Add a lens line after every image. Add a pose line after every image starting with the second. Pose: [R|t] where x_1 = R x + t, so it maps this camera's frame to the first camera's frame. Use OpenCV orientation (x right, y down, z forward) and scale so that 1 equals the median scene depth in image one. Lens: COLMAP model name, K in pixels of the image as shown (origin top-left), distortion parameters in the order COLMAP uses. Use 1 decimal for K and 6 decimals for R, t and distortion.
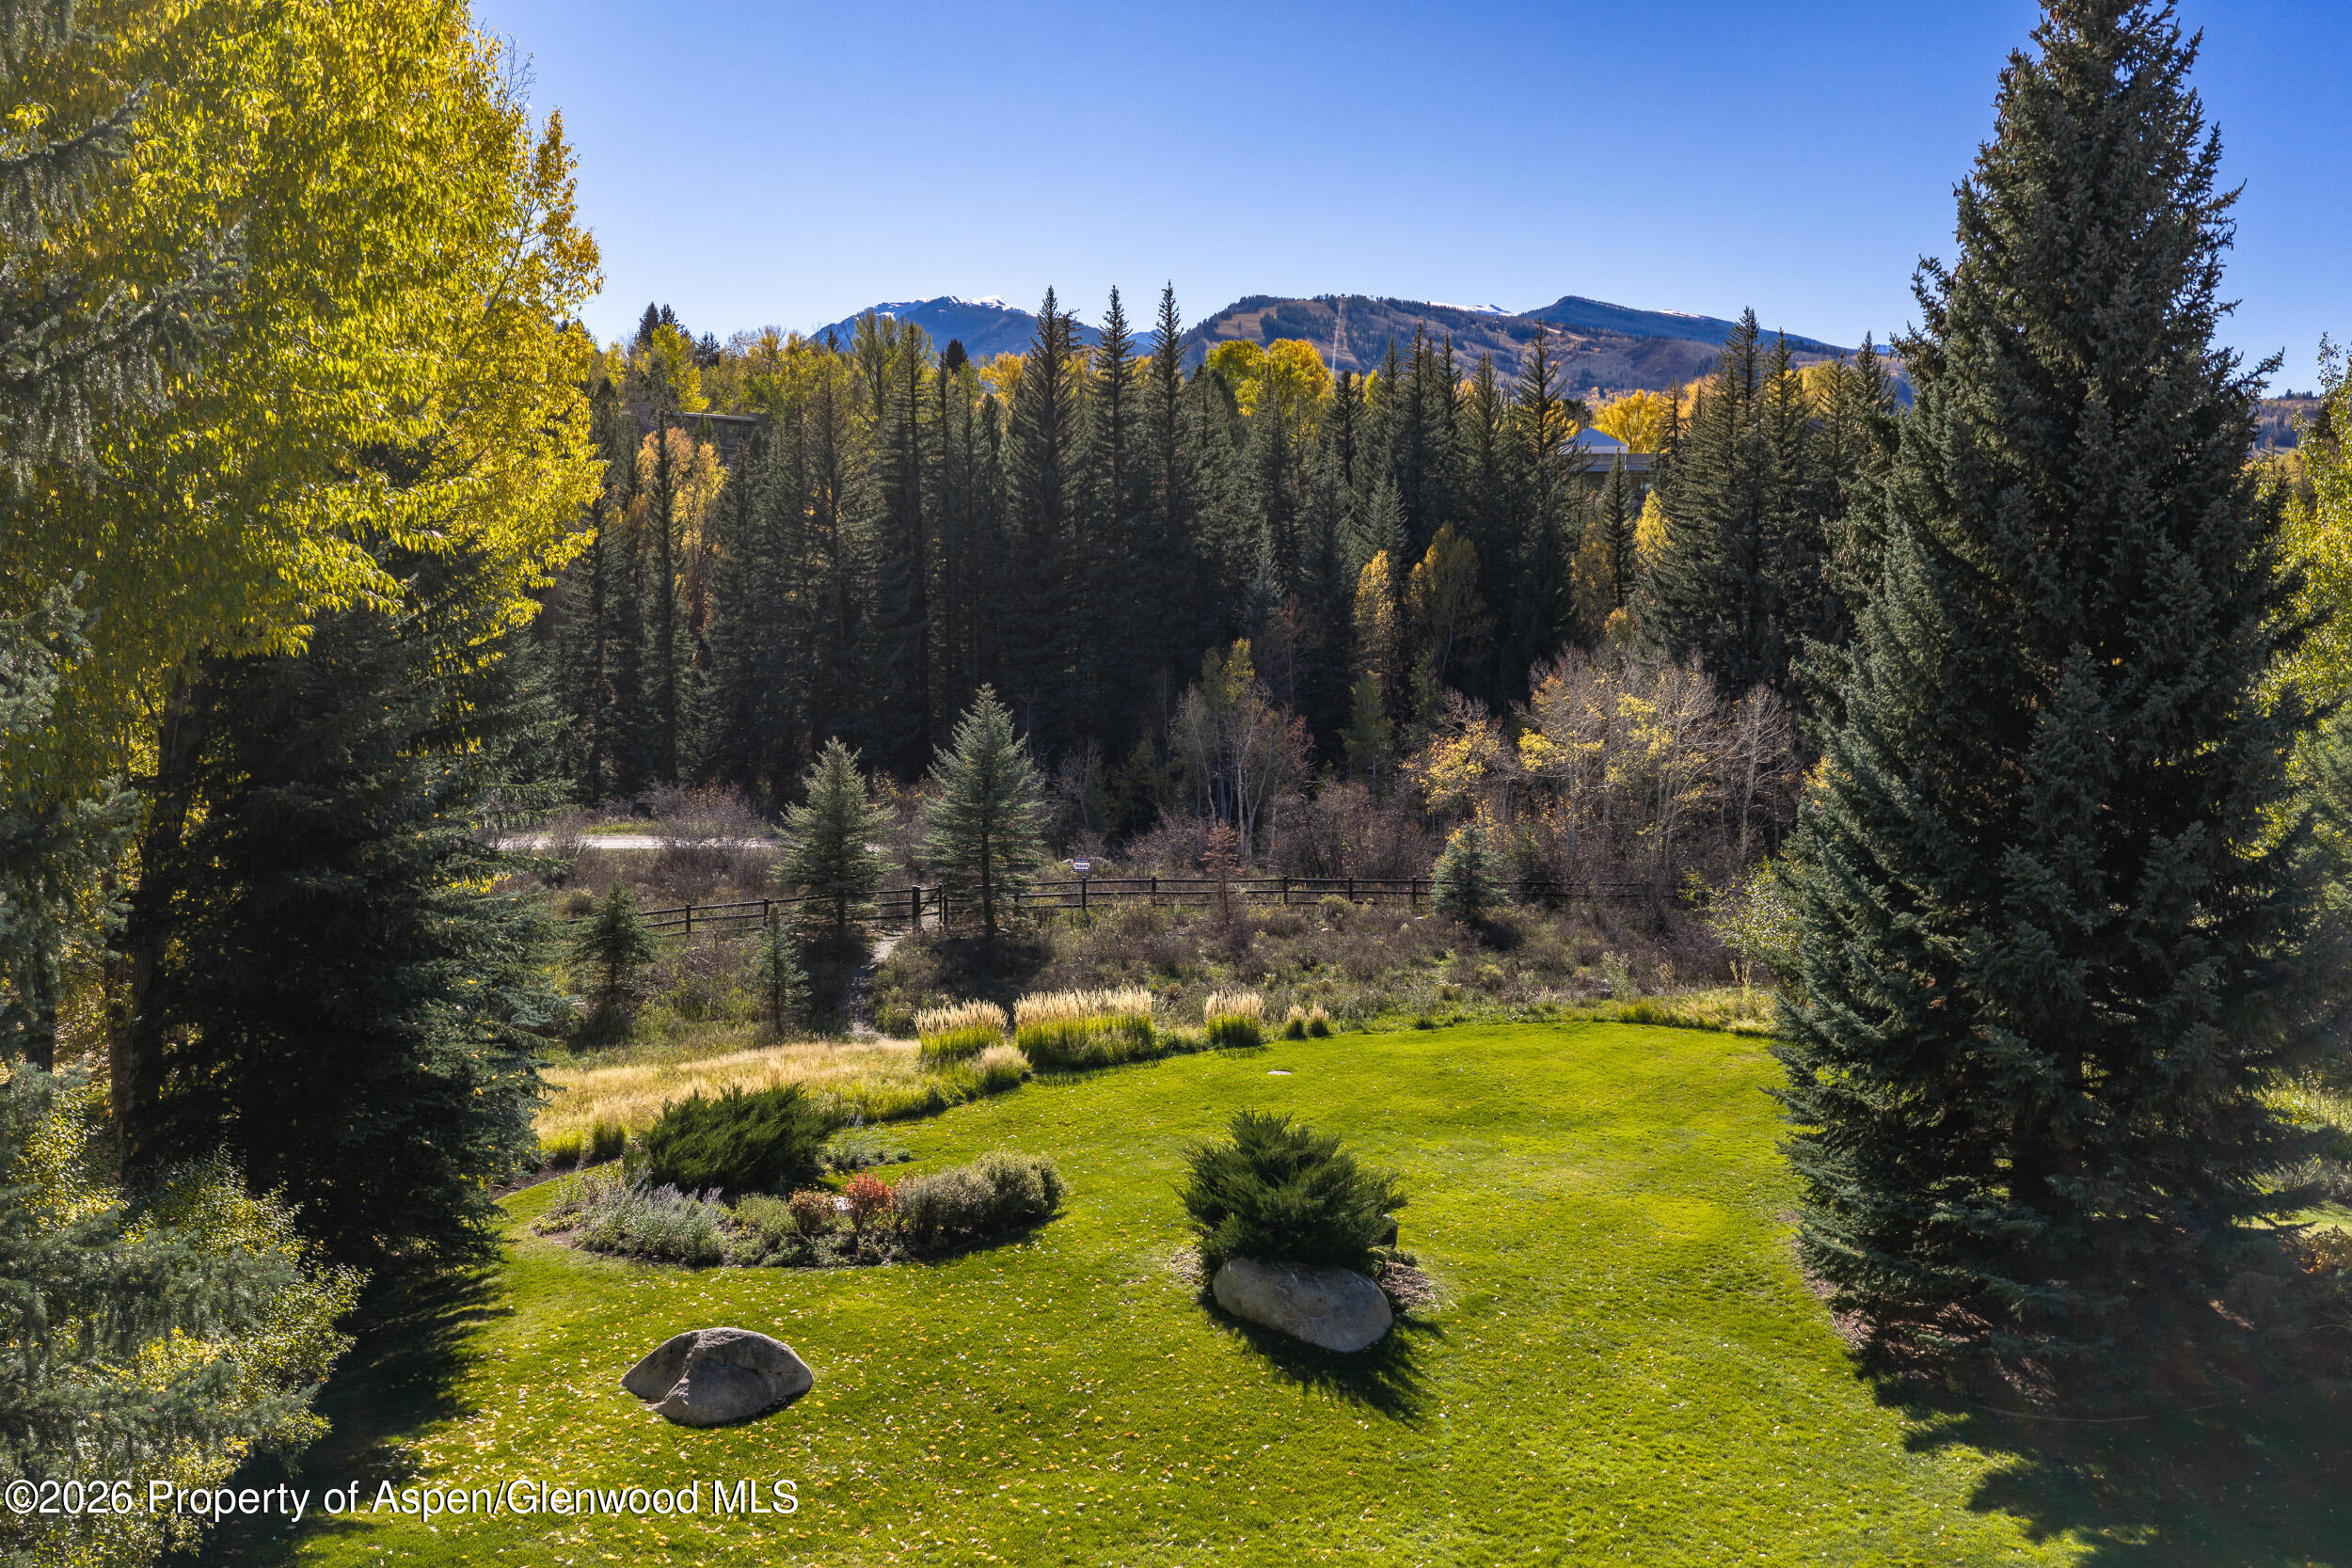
lens RADIAL K [[1952.5, 0, 1185.4], [0, 1952.5, 785.7], [0, 0, 1]] dist [0.012638, -0.015735]
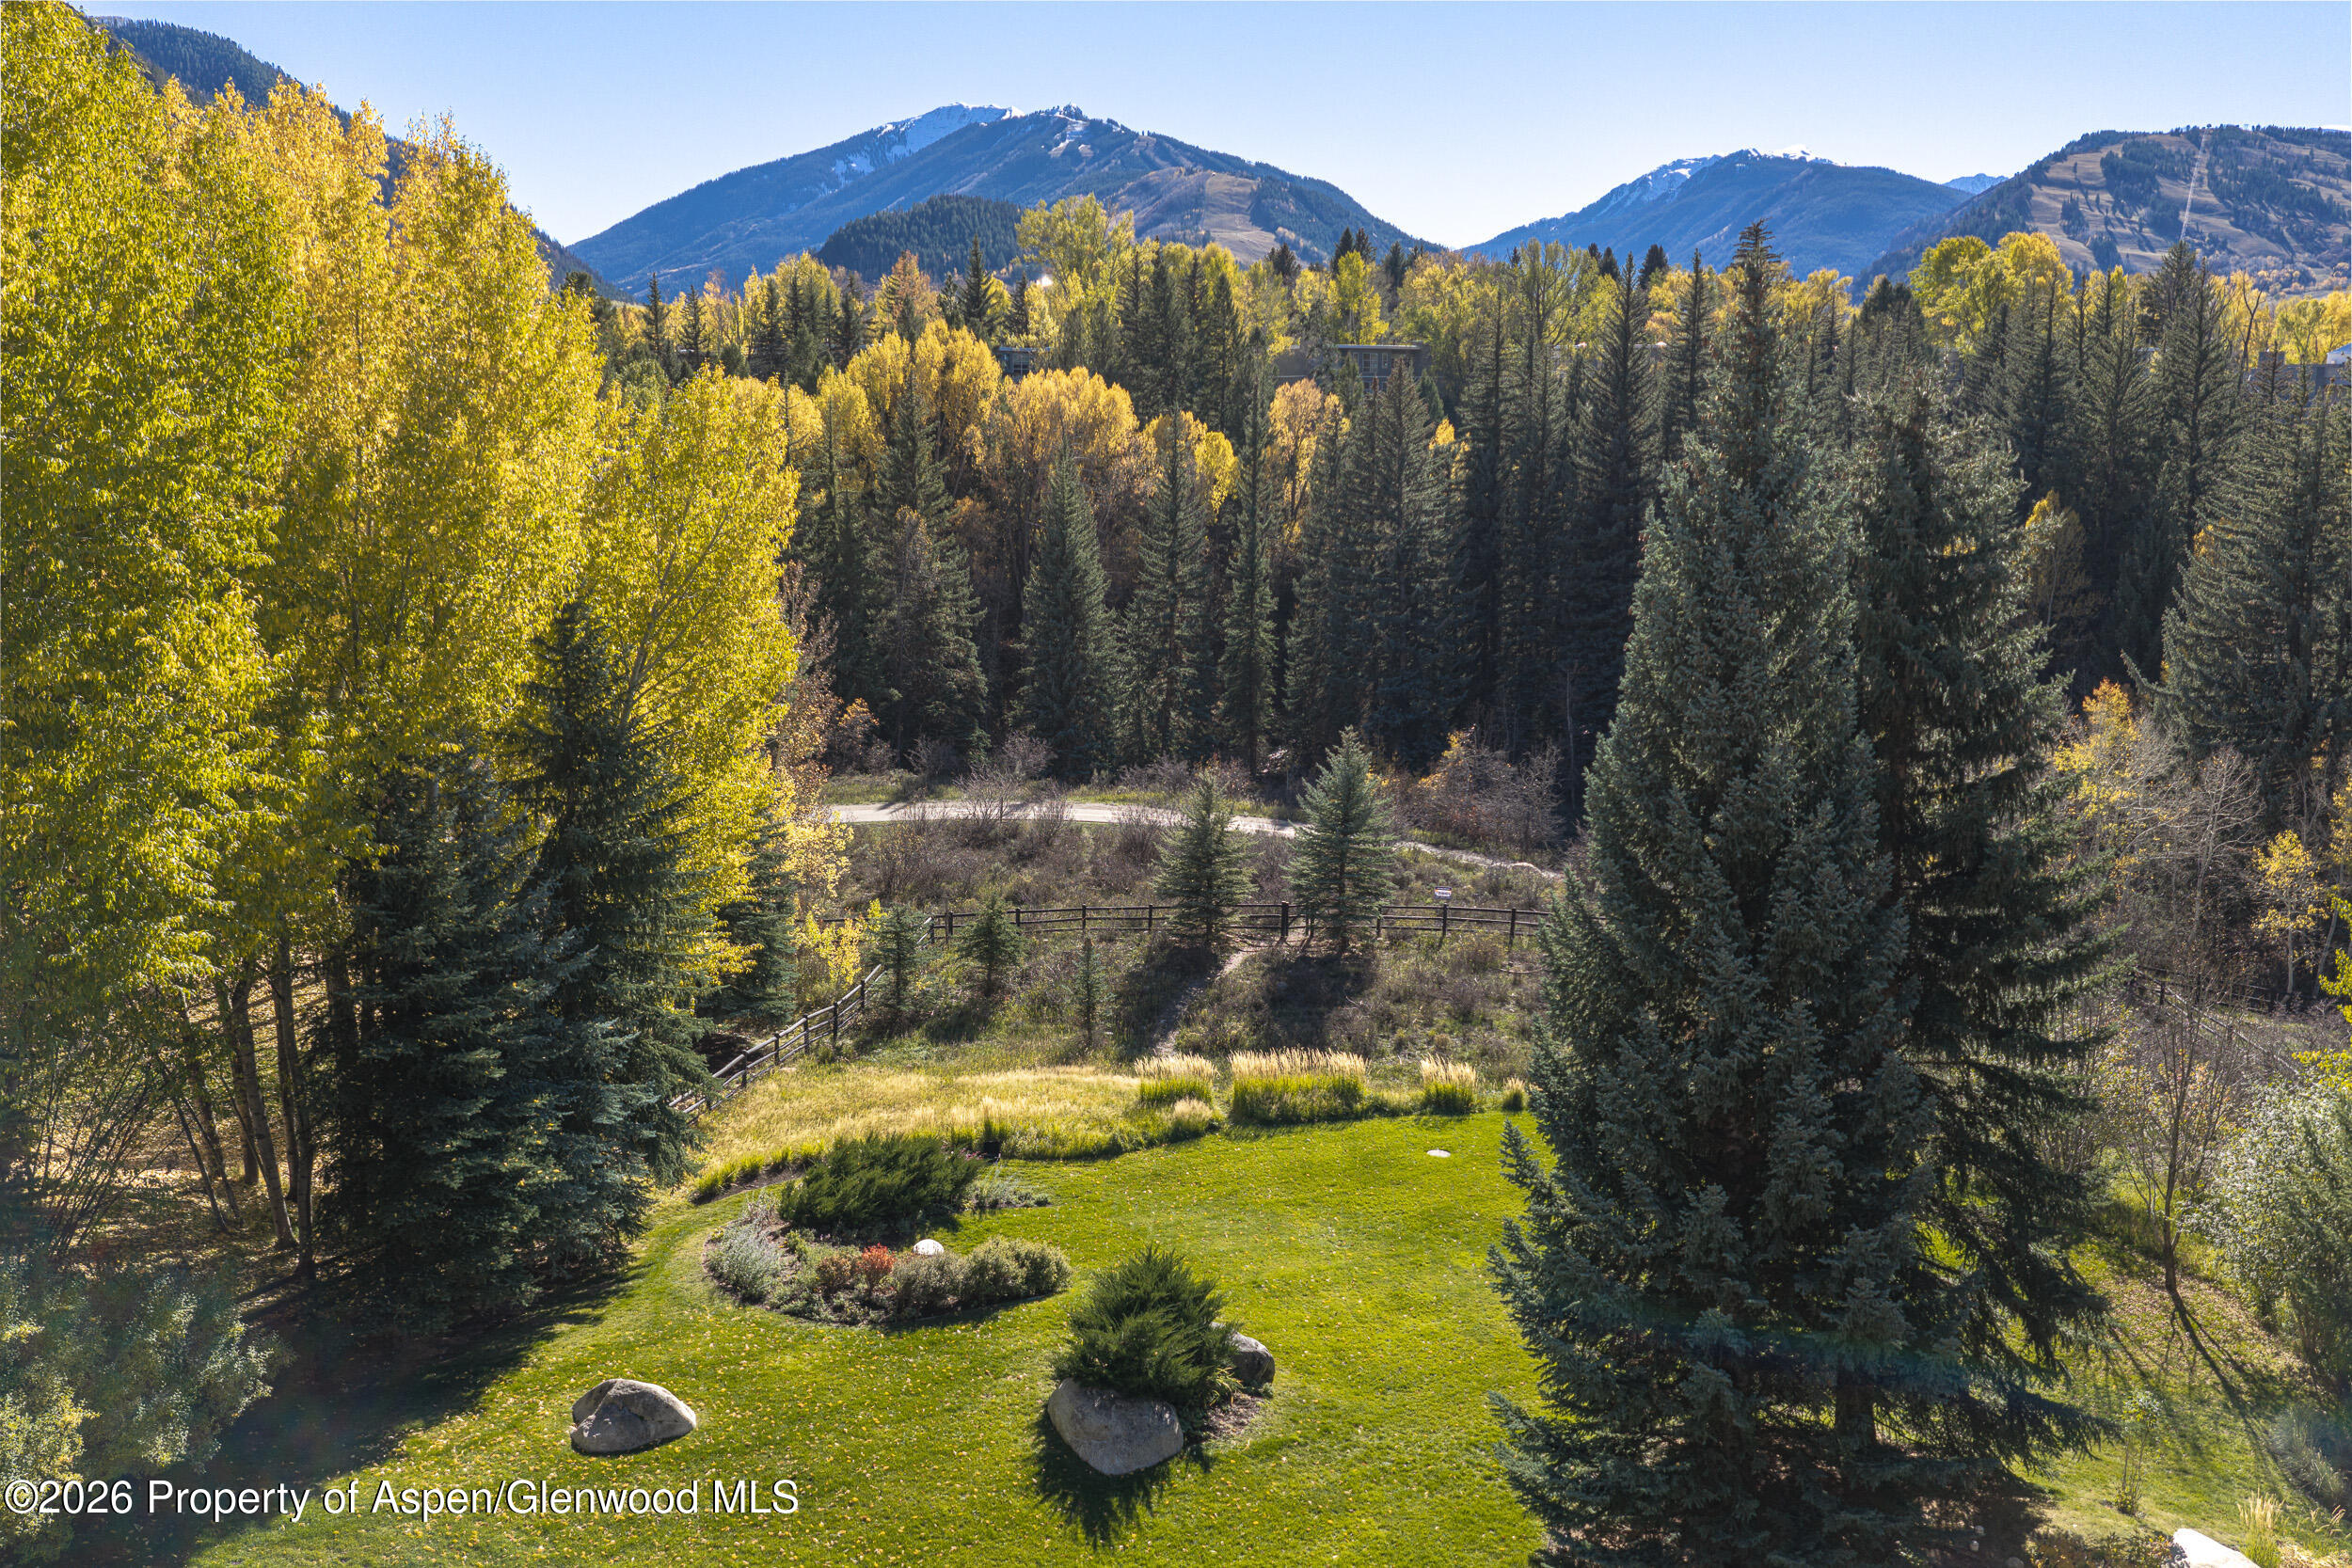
lens RADIAL K [[1952.5, 0, 1185.4], [0, 1952.5, 785.7], [0, 0, 1]] dist [0.012638, -0.015735]
pose [[0.925479, 0.068018, -0.372643, 0.066539], [-0.043291, 0.996293, 0.074338, -0.028808], [0.376318, -0.052666, 0.924992, -0.013783]]
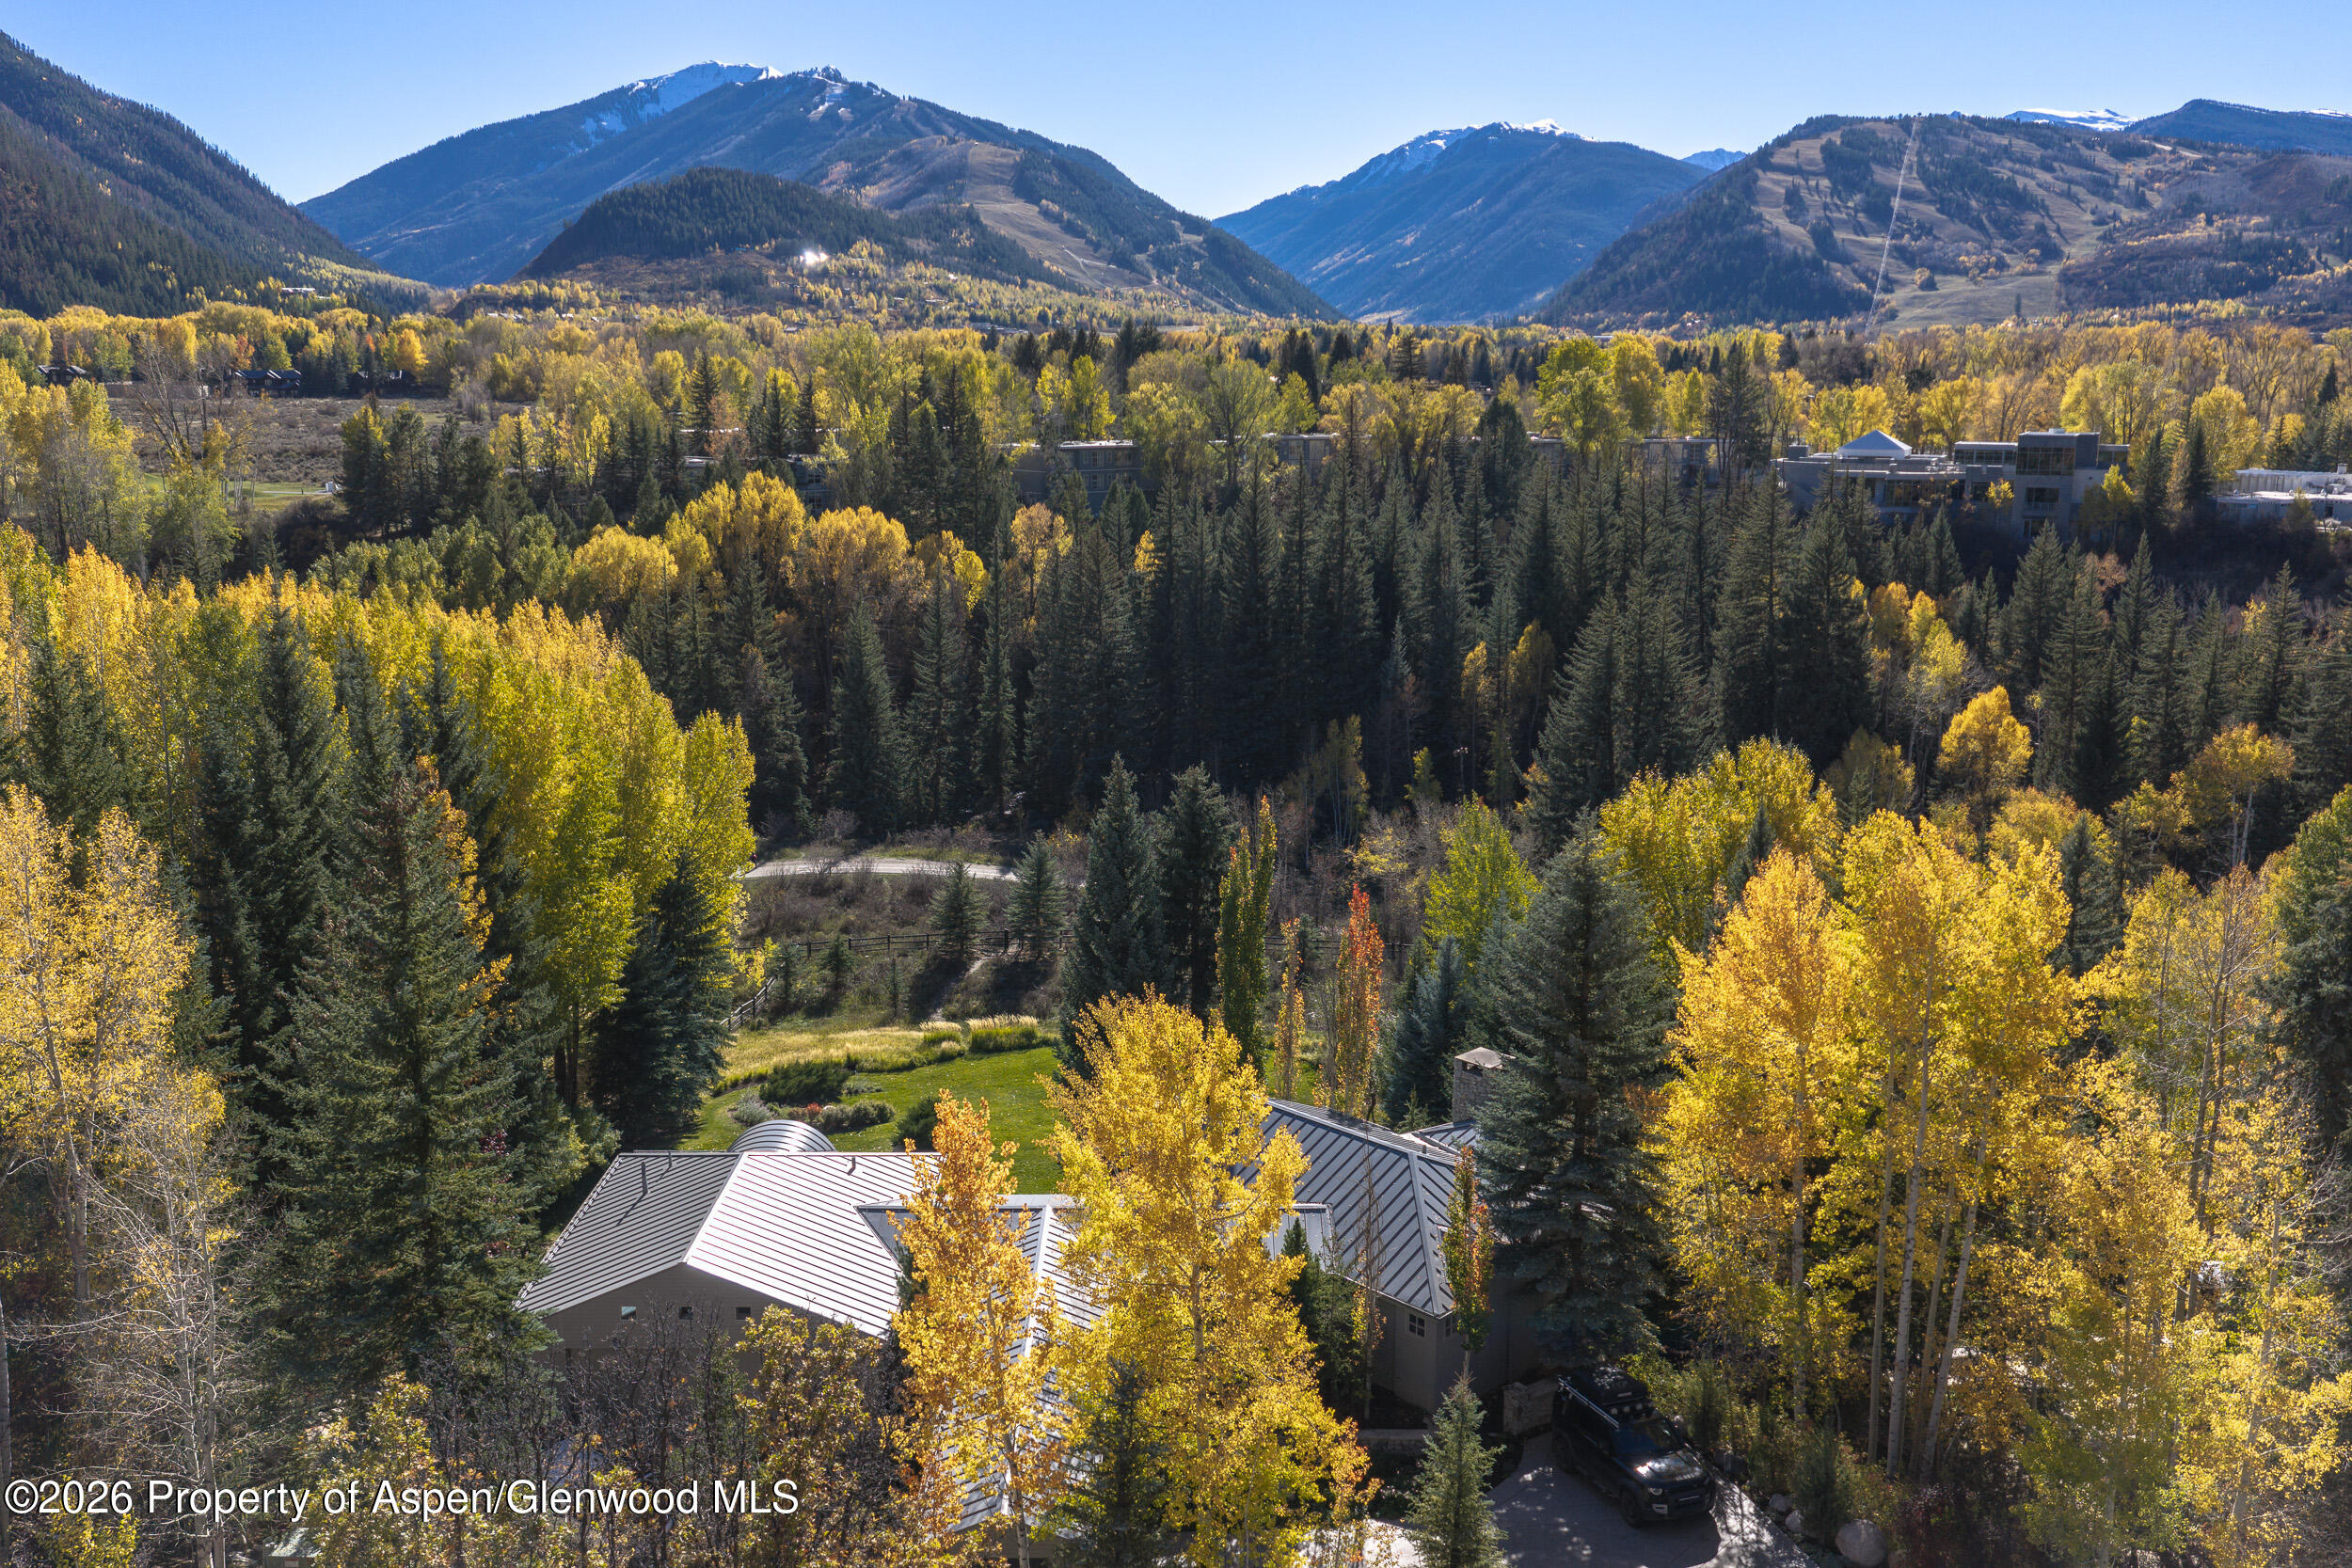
lens RADIAL K [[1952.5, 0, 1185.4], [0, 1952.5, 785.7], [0, 0, 1]] dist [0.012638, -0.015735]
pose [[0.962994, 0.054146, -0.264027, 0.161823], [-0.031862, 0.995614, 0.087967, -0.080447], [0.267632, -0.076299, 0.960496, -0.239861]]
